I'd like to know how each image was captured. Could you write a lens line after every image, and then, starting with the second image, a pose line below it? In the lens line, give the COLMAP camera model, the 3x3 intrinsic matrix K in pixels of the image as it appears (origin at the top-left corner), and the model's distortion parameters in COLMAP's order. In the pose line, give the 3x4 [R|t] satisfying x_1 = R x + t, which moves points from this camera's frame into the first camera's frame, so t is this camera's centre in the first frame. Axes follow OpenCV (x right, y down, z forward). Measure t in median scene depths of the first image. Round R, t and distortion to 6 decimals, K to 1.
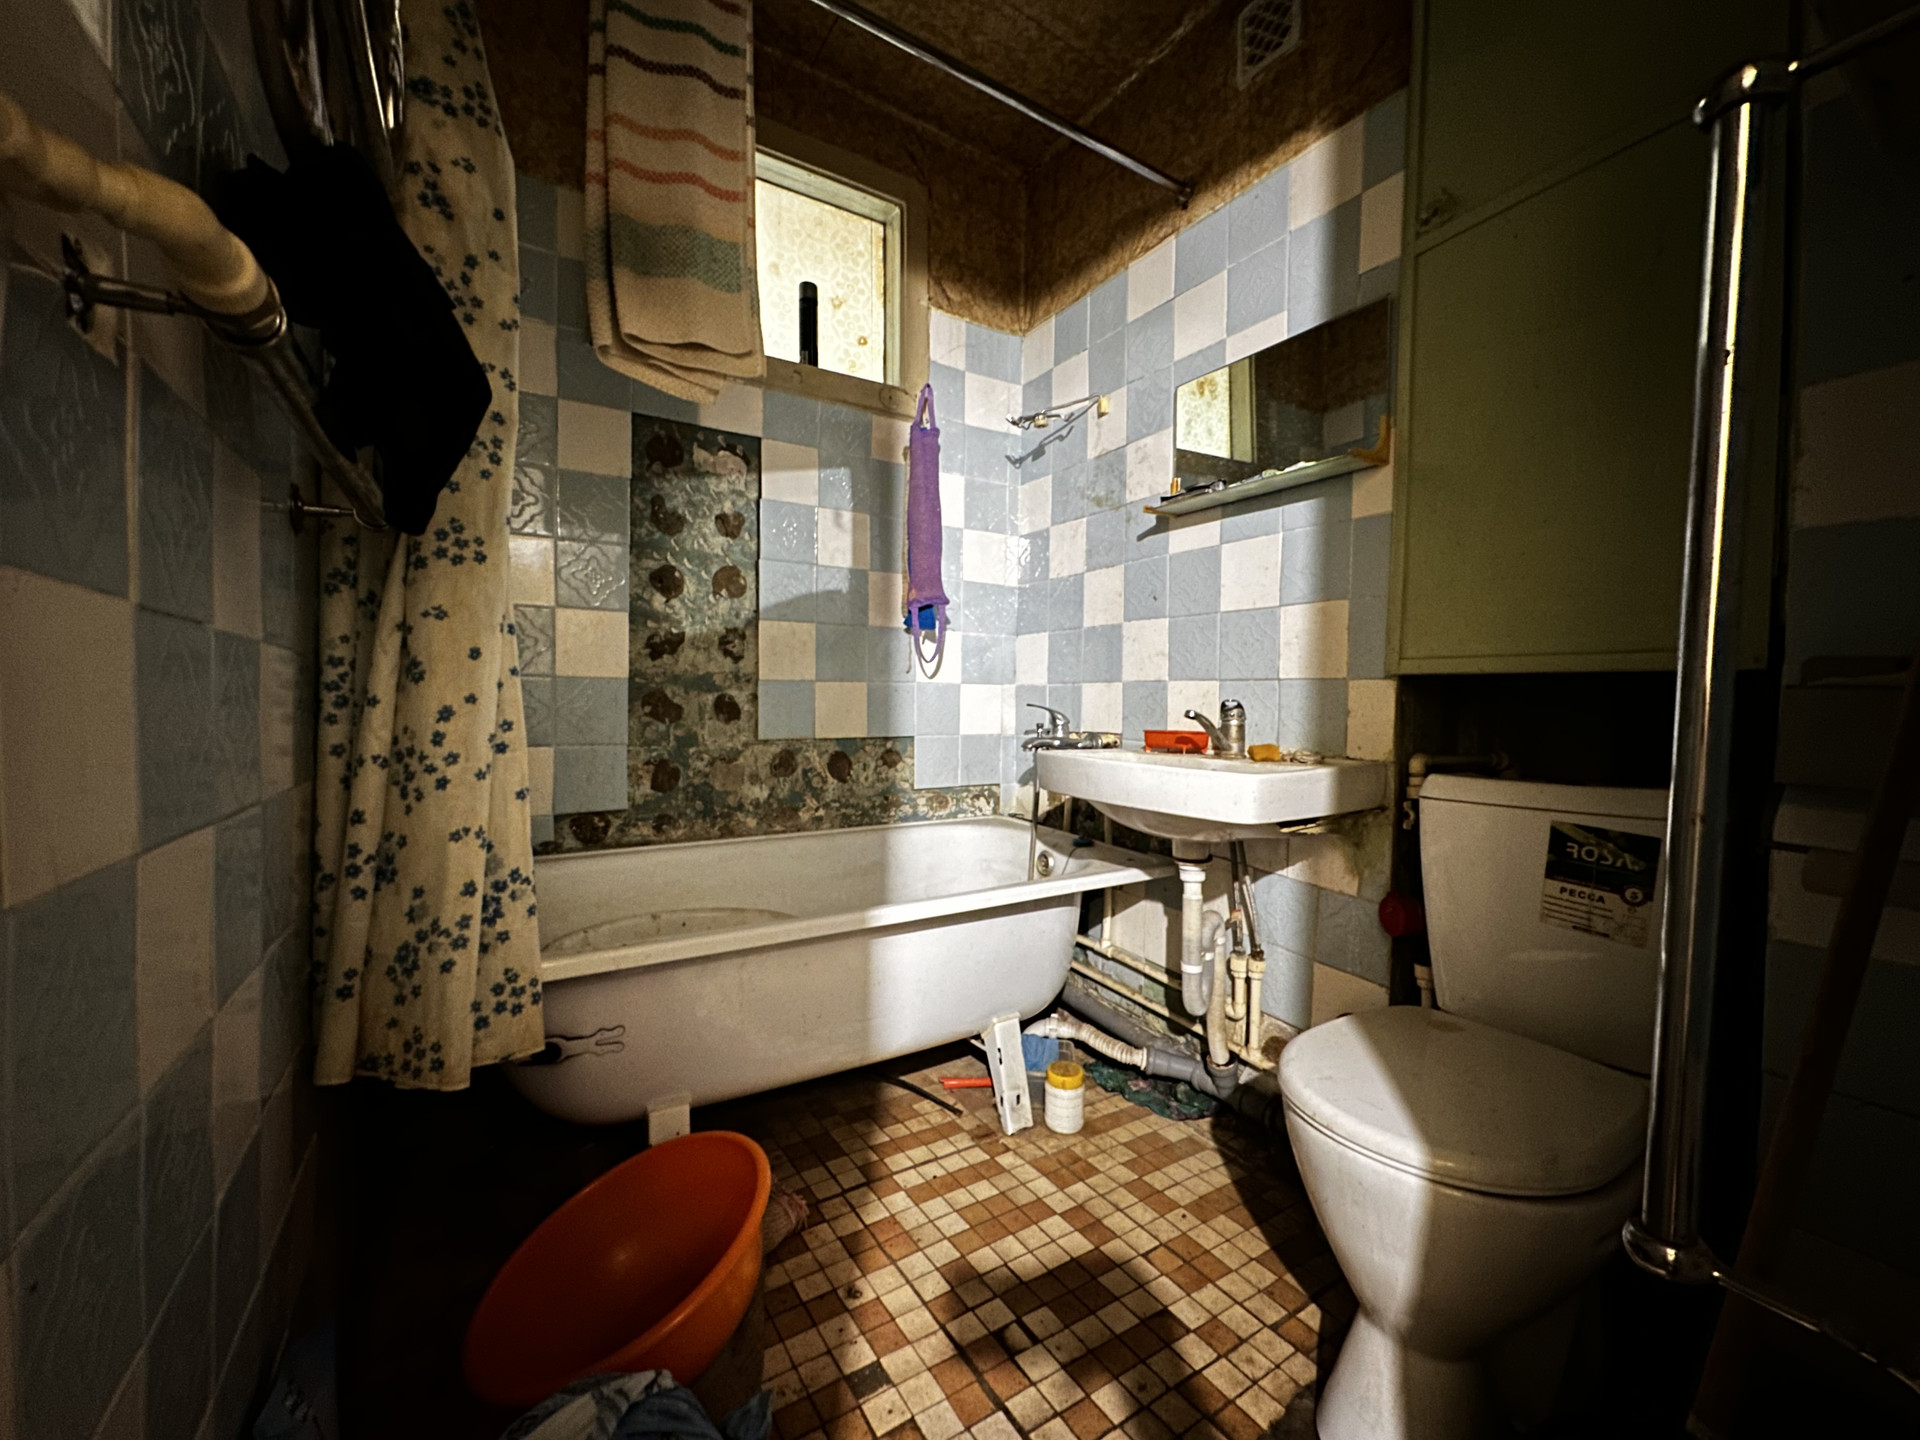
lens RADIAL K [[762.5, 0, 960.4], [0, 762.5, 726.5], [0, 0, 1]] dist [-0.000859, 0.000130]
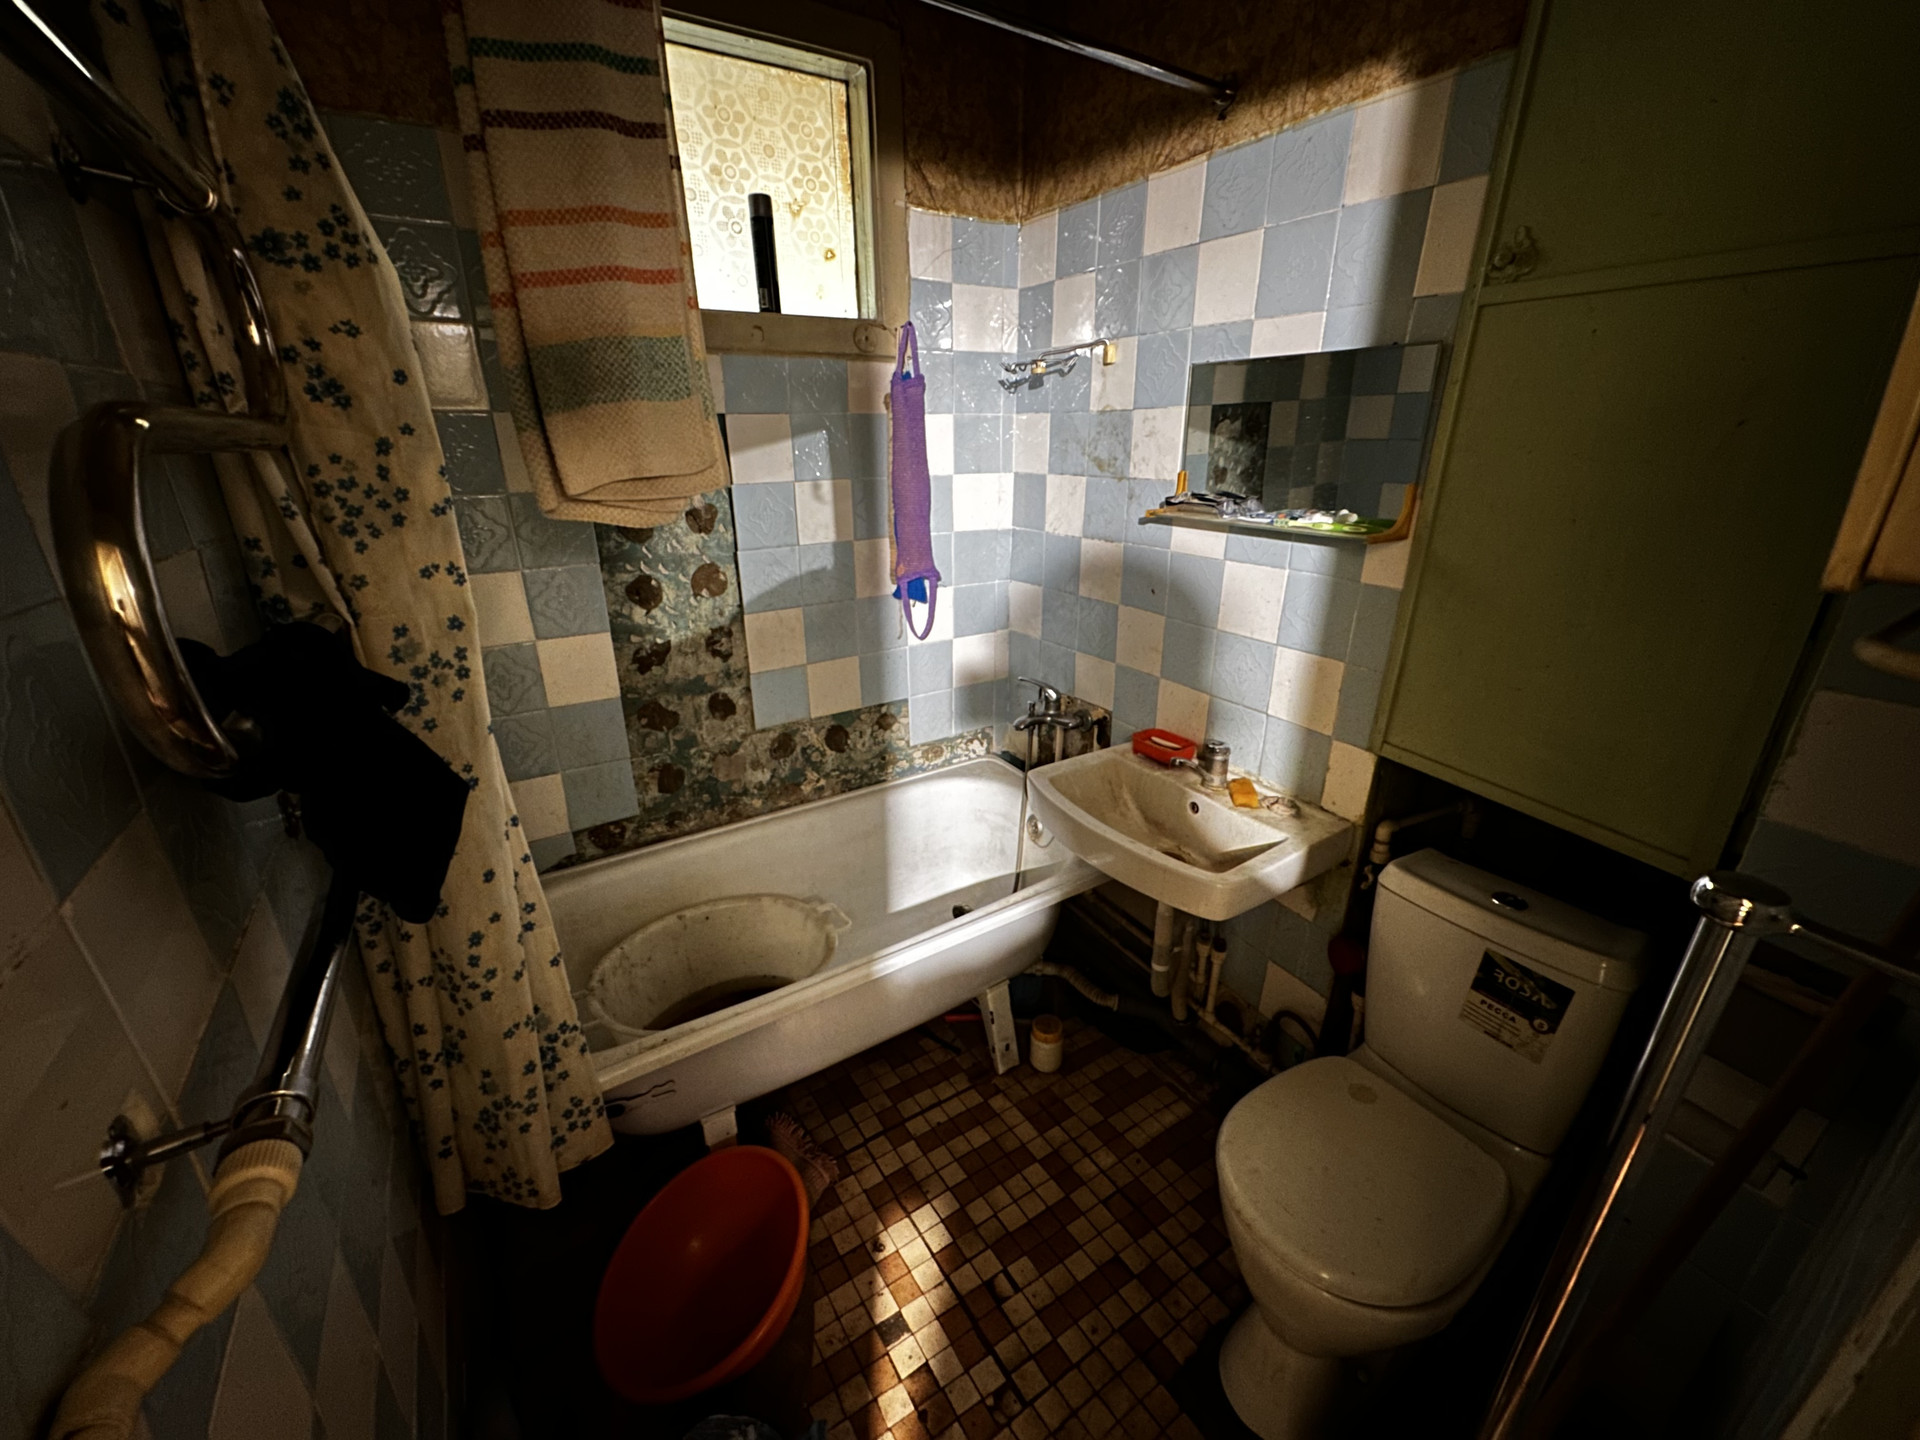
lens RADIAL K [[762.5, 0, 961.0], [0, 762.5, 721.7], [0, 0, 1]] dist [-0.000859, 0.000130]
pose [[0.999871, -0.015835, 0.002801, 0.009758], [0.014070, 0.945797, 0.324452, -0.439789], [-0.007787, -0.324371, 0.945898, 0.049284]]
